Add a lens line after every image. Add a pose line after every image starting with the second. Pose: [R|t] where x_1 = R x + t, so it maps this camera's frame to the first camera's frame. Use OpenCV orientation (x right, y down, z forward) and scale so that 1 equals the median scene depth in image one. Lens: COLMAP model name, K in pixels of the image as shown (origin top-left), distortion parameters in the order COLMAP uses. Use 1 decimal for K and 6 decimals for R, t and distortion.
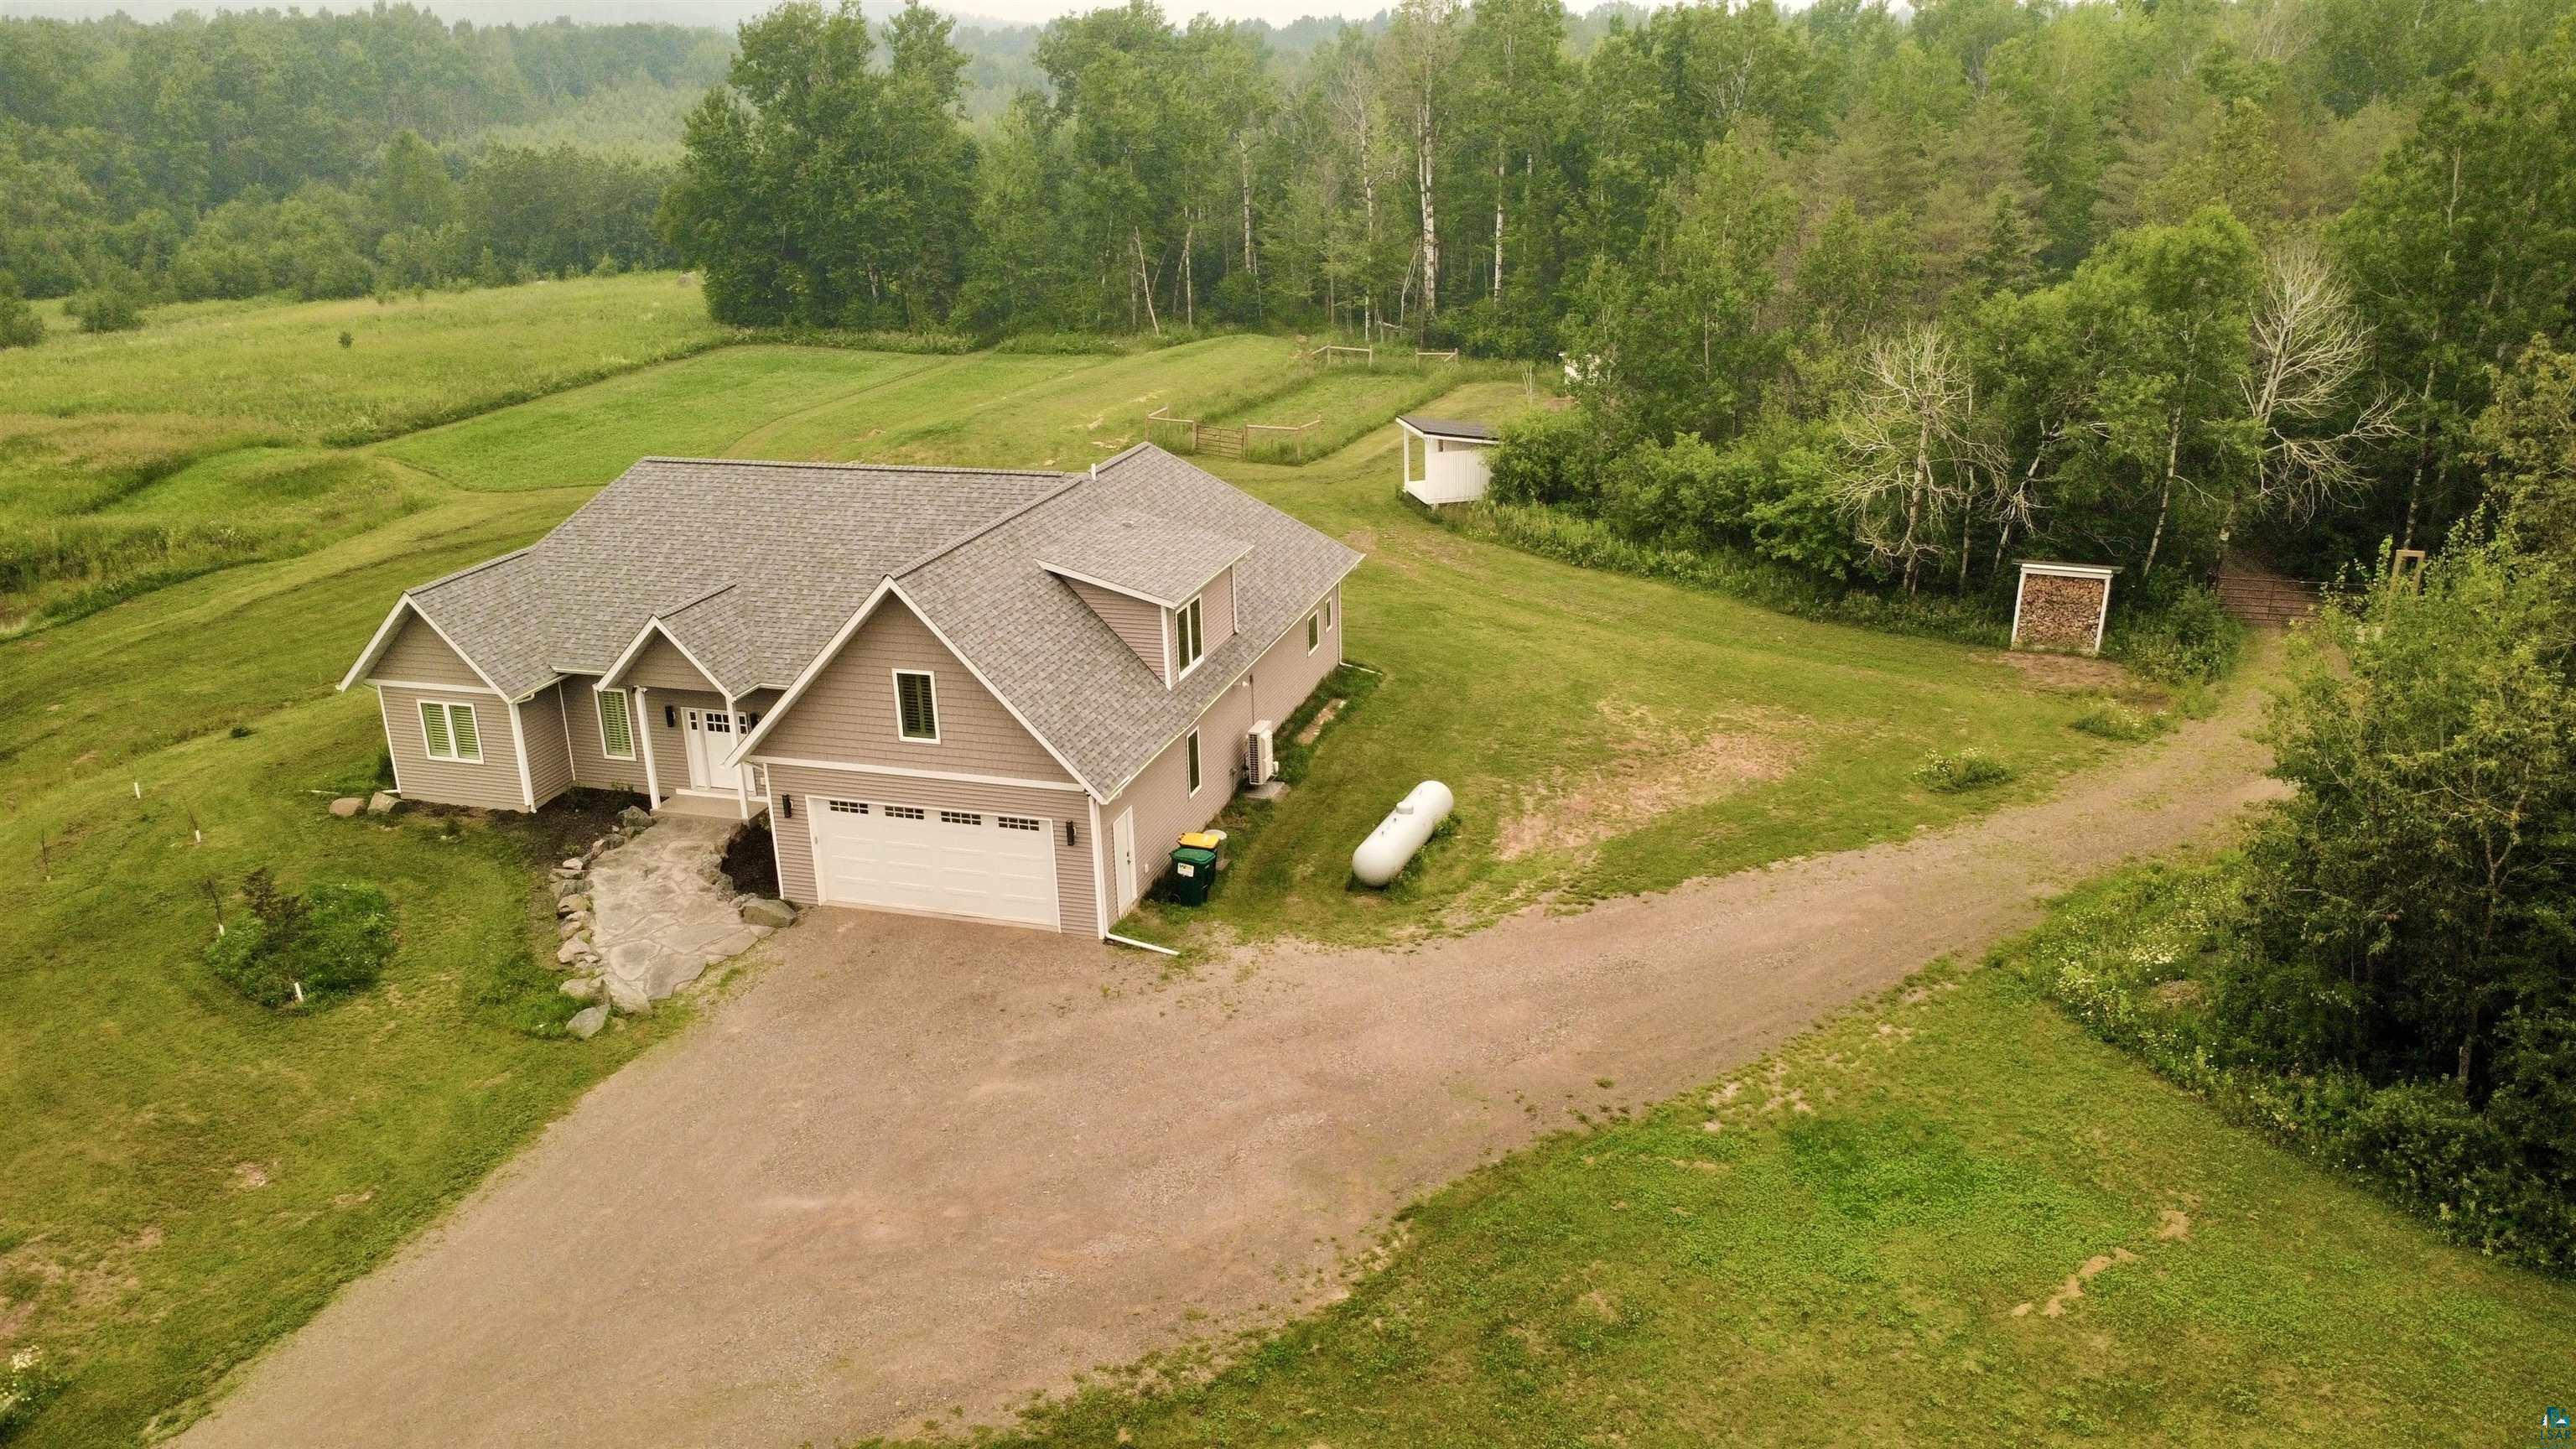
lens RADIAL K [[1867.4, 0, 1288.0], [0, 1867.4, 724.5], [0, 0, 1]] dist [0.000084, -0.001036]
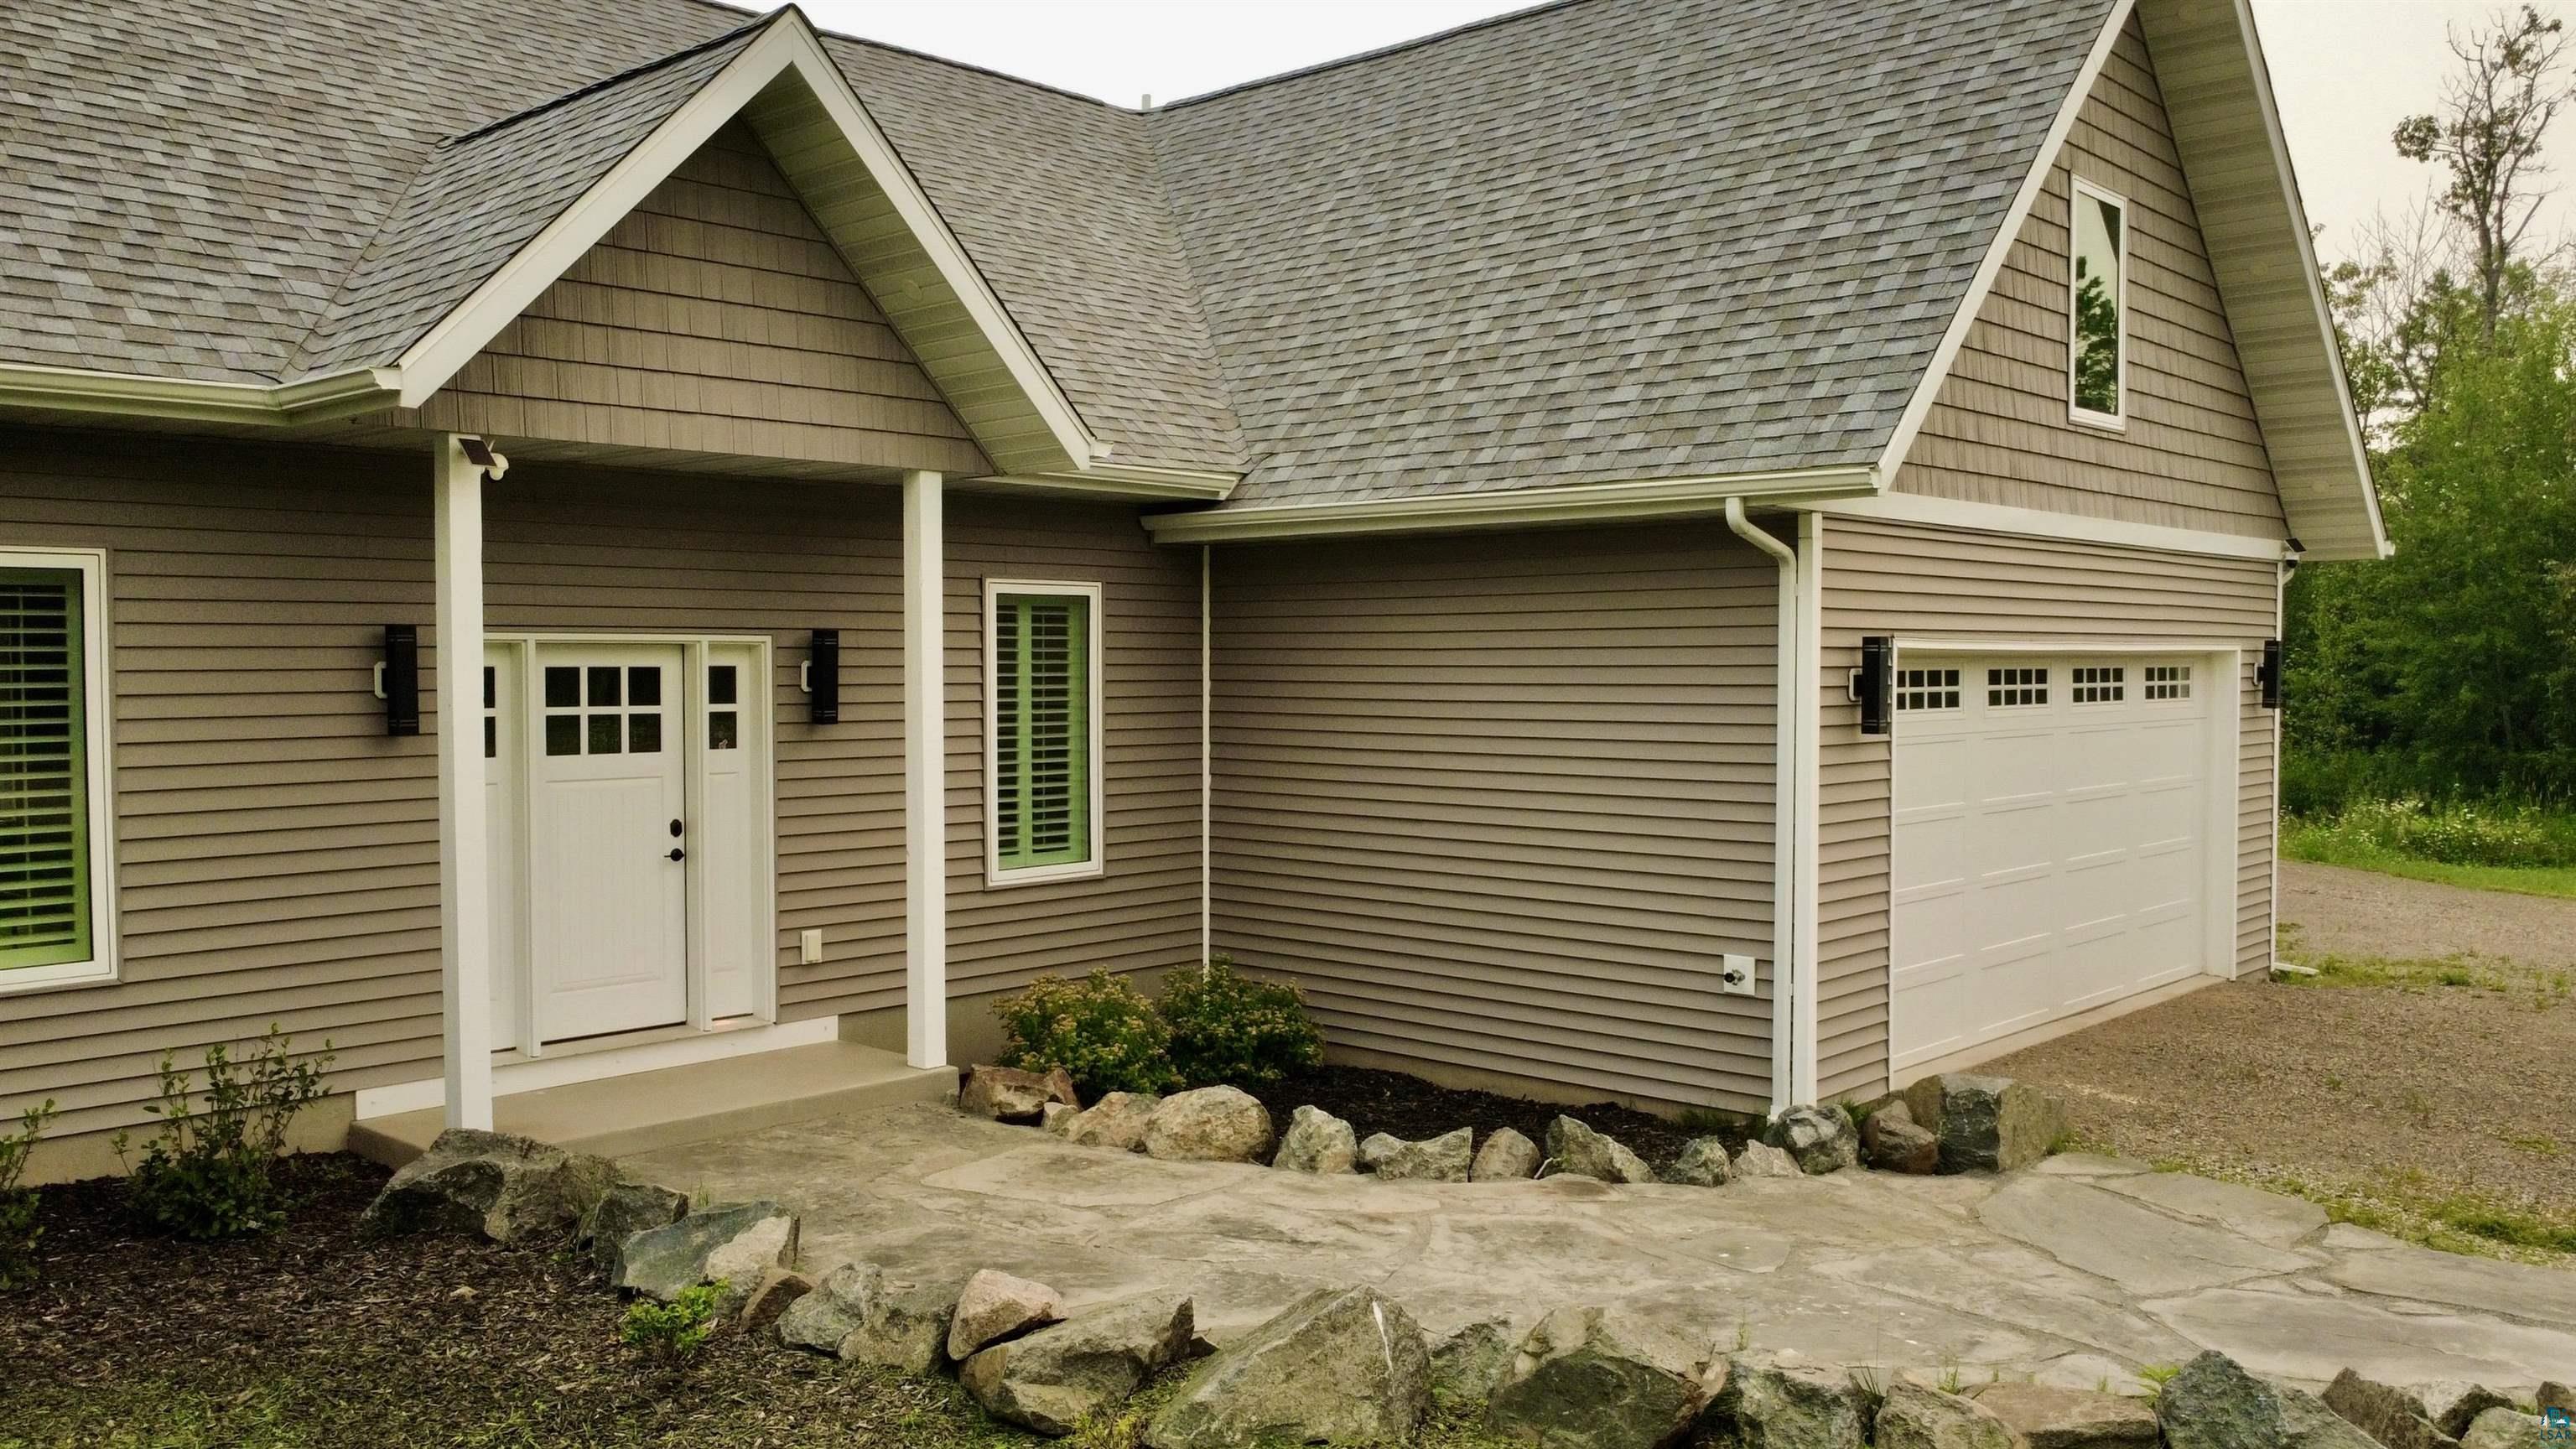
lens RADIAL K [[2029.3, 0, 1288.0], [0, 2029.3, 724.5], [0, 0, 1]] dist [0.002441, 0.001815]
pose [[0.437903, -0.003937, 0.899014, -0.406685], [0.286463, 0.948478, -0.135381, 0.046638], [-0.852162, 0.316818, 0.416469, 0.705819]]
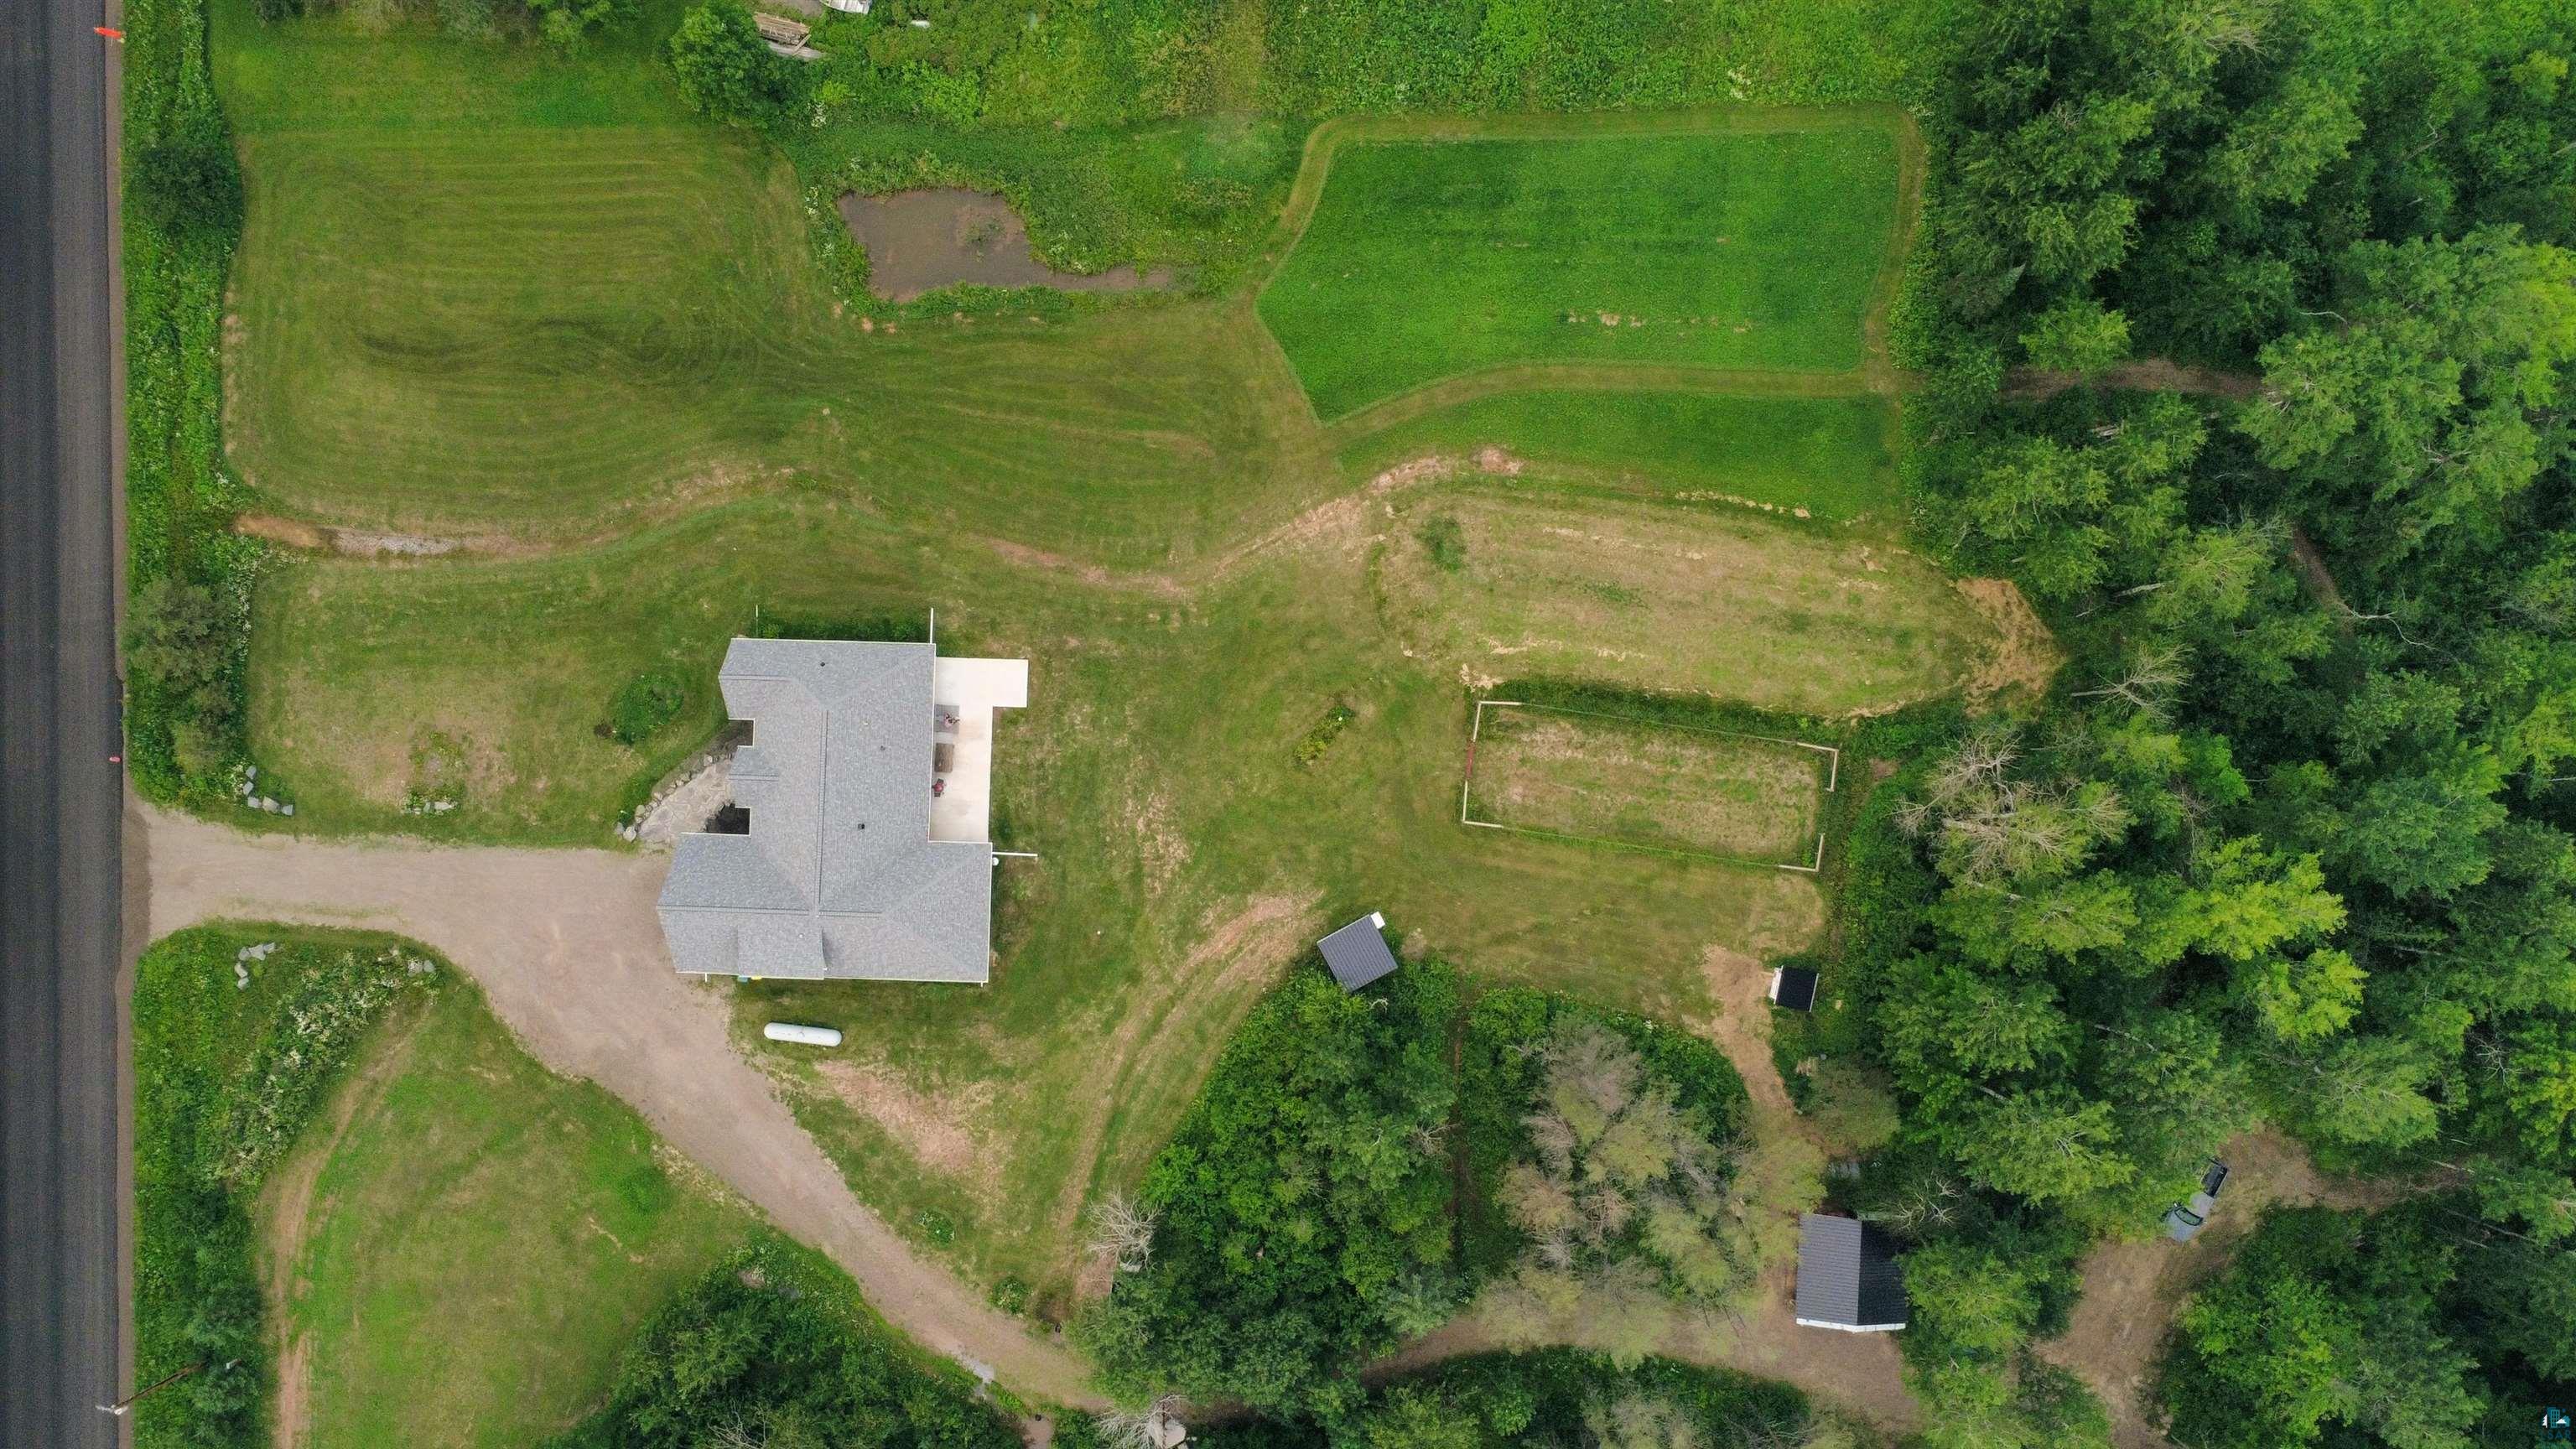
lens RADIAL K [[1898.8, 0, 1288.0], [0, 1898.8, 724.5], [0, 0, 1]] dist [-0.002297, 0.004824]
pose [[0.262634, 0.964881, 0.005202, -0.169660], [-0.317543, 0.081340, 0.944749, -2.342138], [0.911147, -0.249775, 0.327754, 0.678633]]
